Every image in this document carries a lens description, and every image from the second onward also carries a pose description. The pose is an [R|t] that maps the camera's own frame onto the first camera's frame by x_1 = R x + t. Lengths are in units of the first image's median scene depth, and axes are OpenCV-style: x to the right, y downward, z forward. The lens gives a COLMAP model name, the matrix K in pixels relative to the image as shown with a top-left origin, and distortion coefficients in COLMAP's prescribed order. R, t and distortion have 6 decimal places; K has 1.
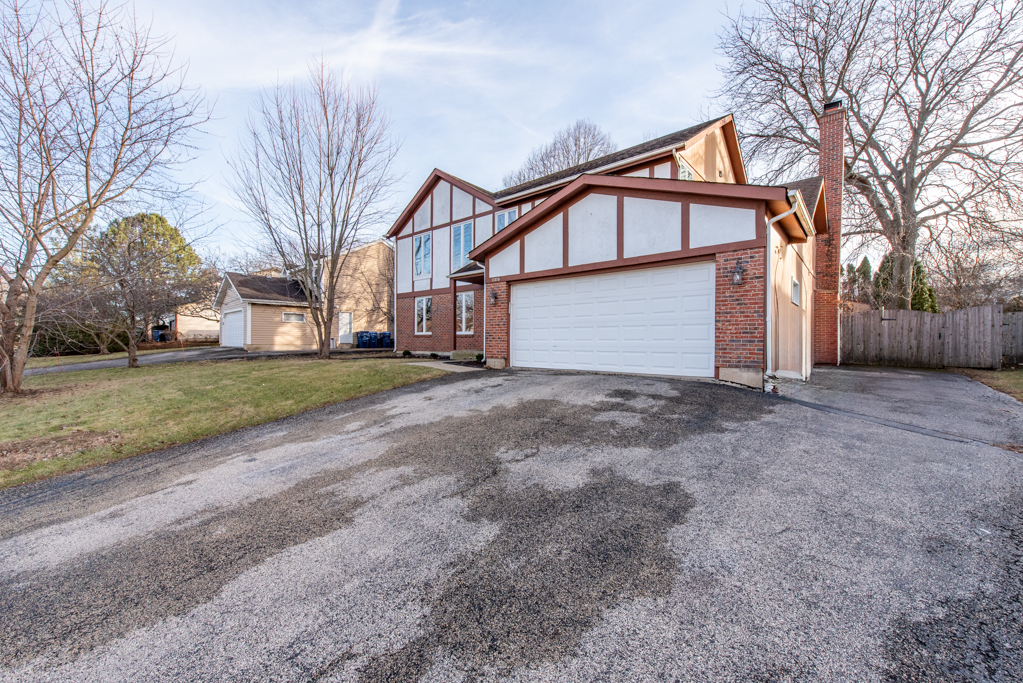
lens RADIAL K [[418.7, 0, 511.4], [0, 418.7, 343.0], [0, 0, 1]] dist [0.002521, -0.000202]
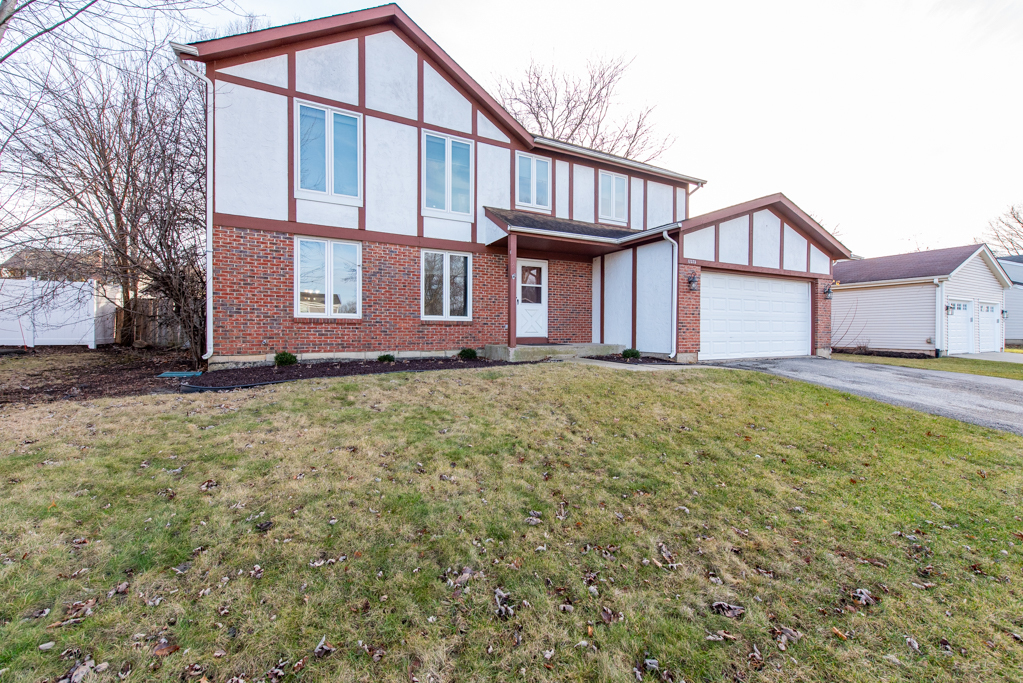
lens RADIAL K [[418.7, 0, 511.5], [0, 418.7, 336.3], [0, 0, 1]] dist [0.002521, -0.000202]
pose [[0.338910, -0.009884, 0.940767, -0.652401], [0.000776, 0.999947, 0.010227, -0.004446], [-0.940818, -0.002736, 0.338900, 0.706095]]
